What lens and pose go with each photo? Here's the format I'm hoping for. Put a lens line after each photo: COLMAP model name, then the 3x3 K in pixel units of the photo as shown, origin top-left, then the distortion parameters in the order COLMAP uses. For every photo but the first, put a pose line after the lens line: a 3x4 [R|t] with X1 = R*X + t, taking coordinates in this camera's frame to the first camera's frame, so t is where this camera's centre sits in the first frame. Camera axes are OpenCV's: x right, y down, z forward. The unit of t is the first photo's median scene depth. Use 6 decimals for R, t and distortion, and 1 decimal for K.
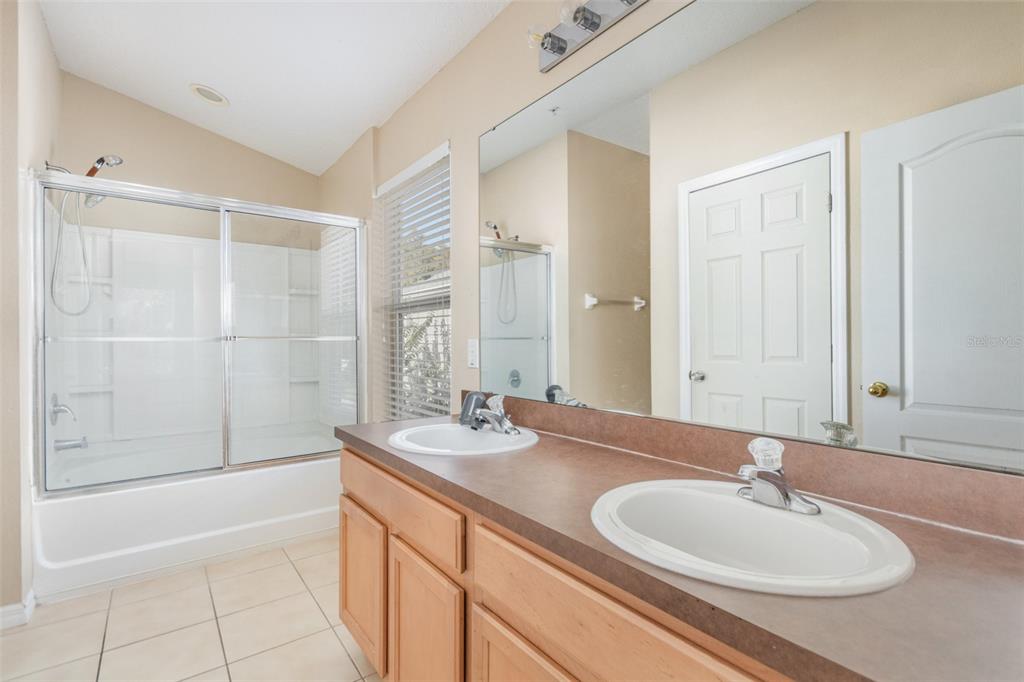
lens RADIAL K [[476.7, 0, 513.4], [0, 476.7, 339.6], [0, 0, 1]] dist [0.001622, 0.000704]
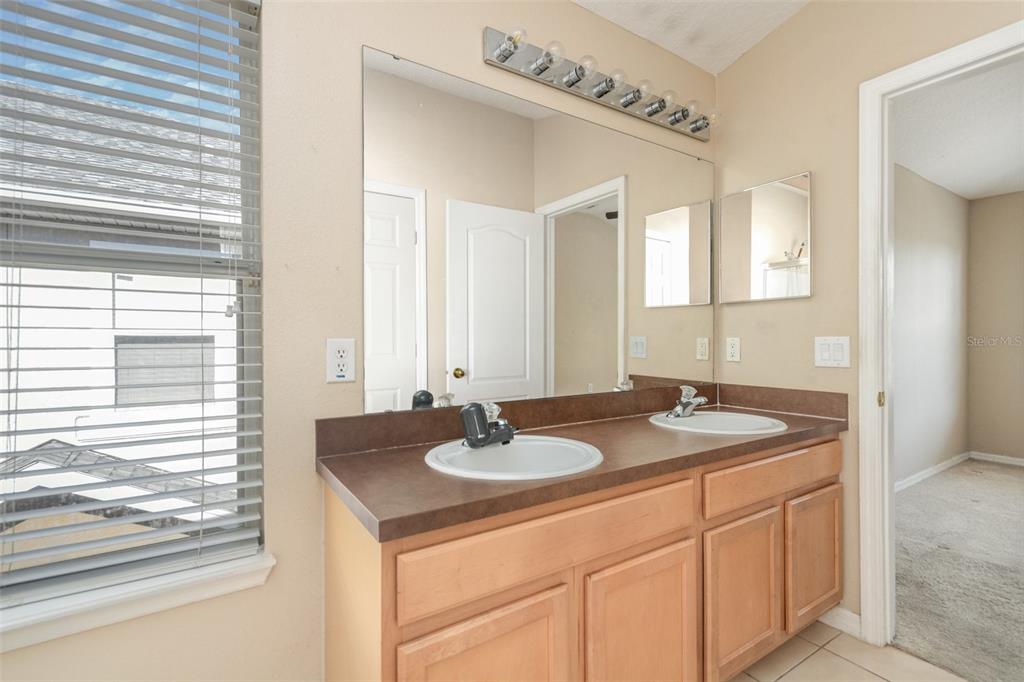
lens RADIAL K [[476.7, 0, 513.7], [0, 476.7, 339.3], [0, 0, 1]] dist [0.001622, 0.000704]
pose [[0.061489, 0.000217, 0.998108, -0.755359], [0.002021, 0.999998, -0.000342, -0.000288], [-0.998106, 0.002038, 0.061489, 0.751103]]
